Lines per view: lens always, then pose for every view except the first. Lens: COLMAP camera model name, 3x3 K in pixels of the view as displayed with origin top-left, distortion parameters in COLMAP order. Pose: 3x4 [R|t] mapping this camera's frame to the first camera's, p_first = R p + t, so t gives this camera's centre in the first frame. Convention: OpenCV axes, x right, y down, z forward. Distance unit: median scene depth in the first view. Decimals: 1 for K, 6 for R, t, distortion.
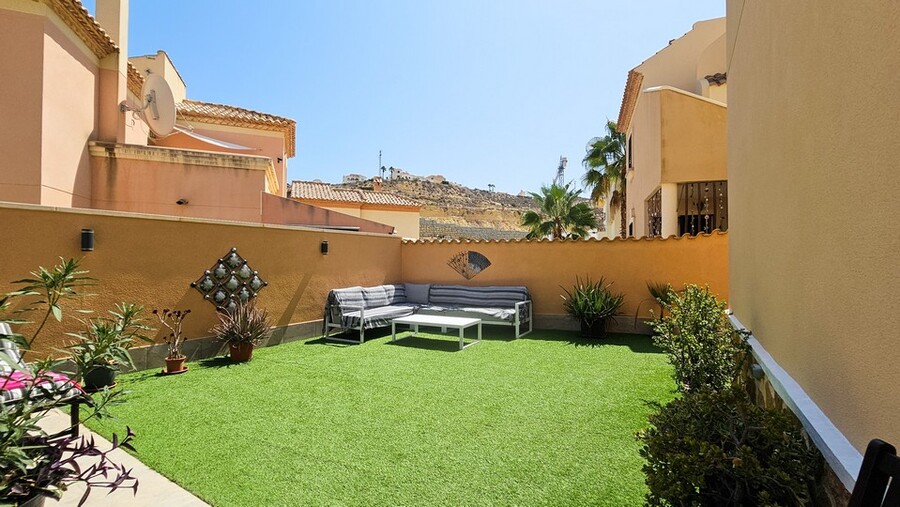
lens RADIAL K [[385.1, 0, 450.0], [0, 385.1, 253.5], [0, 0, 1]] dist [-0.000784, 0.000285]
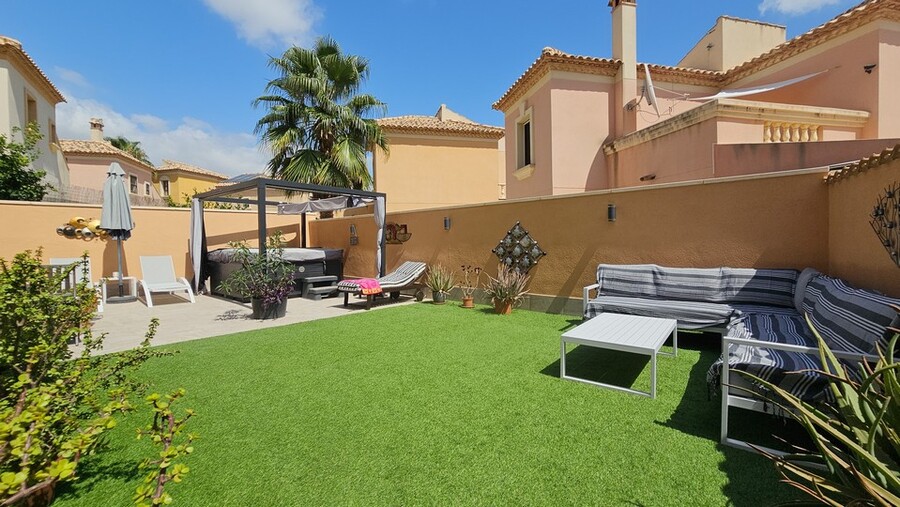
lens RADIAL K [[385.1, 0, 450.0], [0, 385.1, 253.5], [0, 0, 1]] dist [-0.000784, 0.000285]
pose [[-0.162439, 0.021885, -0.986476, 0.528523], [0.028305, 0.999446, 0.017512, 0.046595], [0.986313, -0.025077, -0.162968, 0.803081]]
